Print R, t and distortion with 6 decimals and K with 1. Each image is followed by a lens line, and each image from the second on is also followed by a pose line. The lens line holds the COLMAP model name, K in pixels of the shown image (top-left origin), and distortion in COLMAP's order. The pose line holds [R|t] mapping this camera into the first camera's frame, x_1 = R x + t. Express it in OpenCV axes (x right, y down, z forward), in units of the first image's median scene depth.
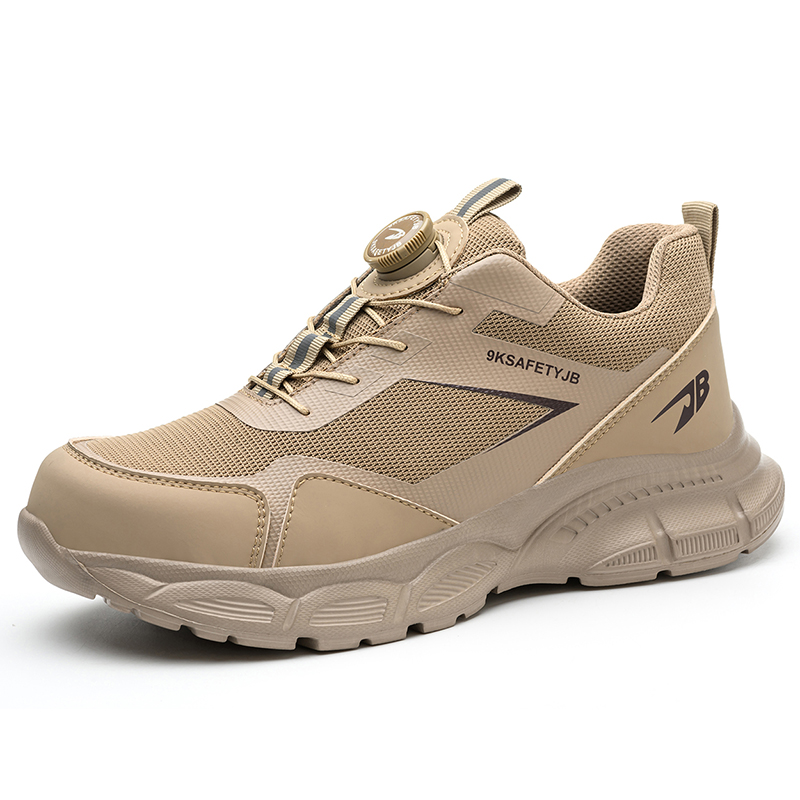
lens RADIAL K [[3009.9, 0, 400.0], [0, 3009.9, 400.0], [0, 0, 1]] dist [-0.179239, -0.945999]
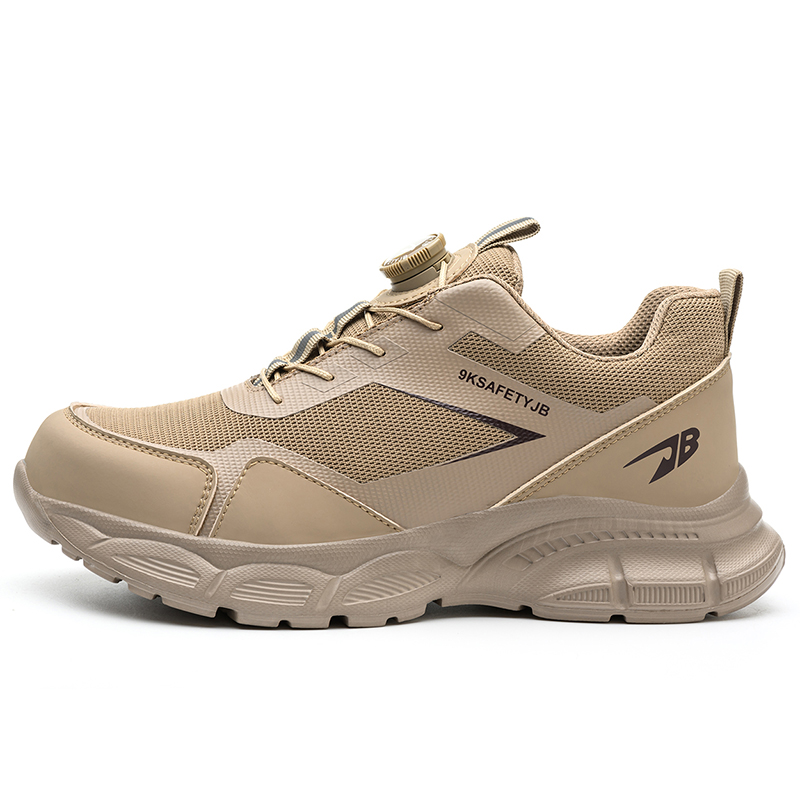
lens RADIAL K [[3009.9, 0, 400.0], [0, 3009.9, 400.0], [0, 0, 1]] dist [-0.179239, -0.945999]
pose [[0.949291, 0.132283, -0.285214, 0.305087], [-0.154032, 0.986527, -0.055119, 0.053742], [0.274080, 0.096256, 0.956878, 0.002984]]
